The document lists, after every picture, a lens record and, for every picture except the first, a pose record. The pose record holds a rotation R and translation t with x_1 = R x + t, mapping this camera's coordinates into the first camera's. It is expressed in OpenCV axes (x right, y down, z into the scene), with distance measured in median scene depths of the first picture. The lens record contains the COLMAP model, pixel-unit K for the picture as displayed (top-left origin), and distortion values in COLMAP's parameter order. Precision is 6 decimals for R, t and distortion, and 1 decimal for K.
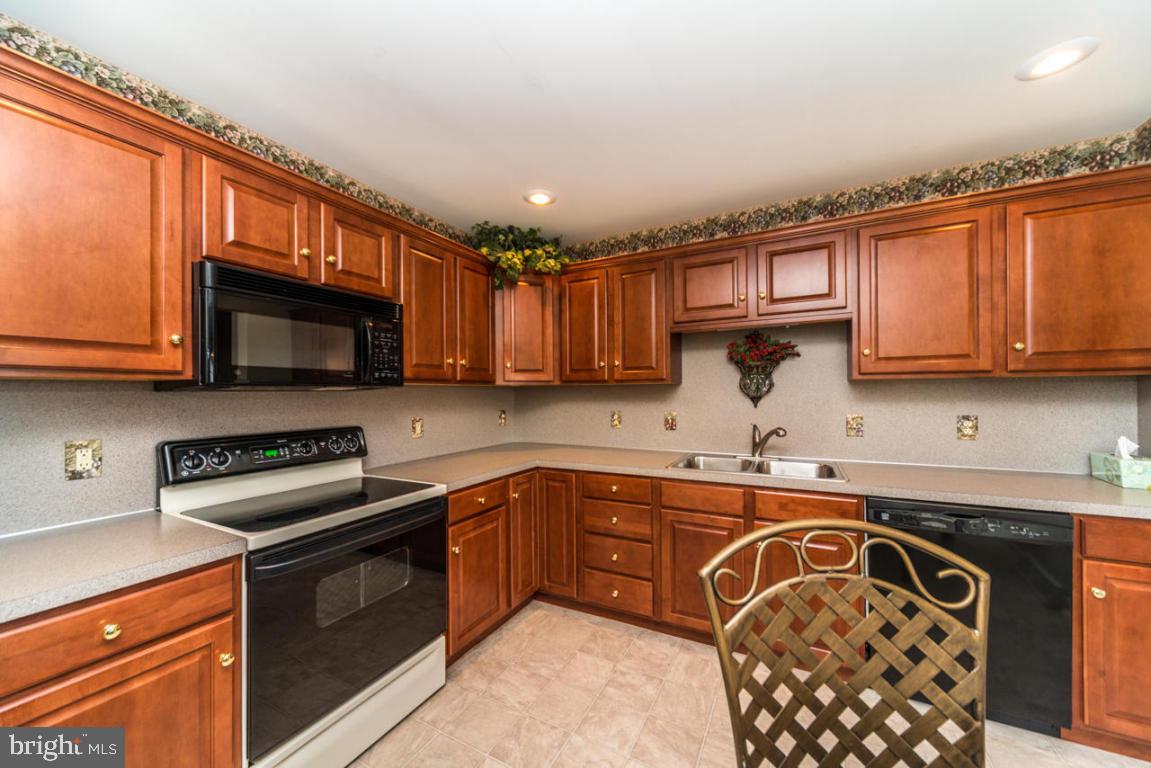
lens RADIAL K [[416.1, 0, 578.7], [0, 416.1, 389.7], [0, 0, 1]] dist [0.000222, 0.000033]
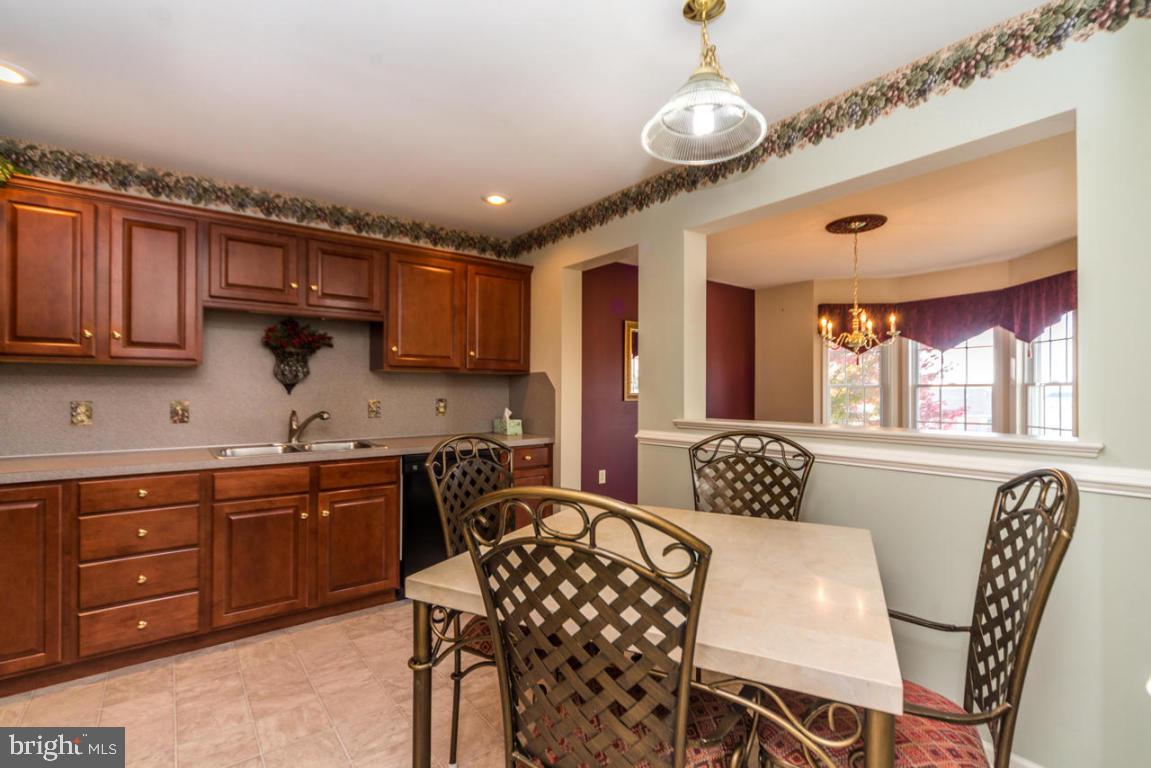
lens RADIAL K [[533.7, 0, 578.4], [0, 533.7, 388.7], [0, 0, 1]] dist [0.002736, -0.000648]
pose [[0.413994, 0.017181, 0.910117, -0.512005], [-0.012009, 0.999838, -0.013412, 0.042436], [-0.910200, -0.005377, 0.414133, -0.186420]]
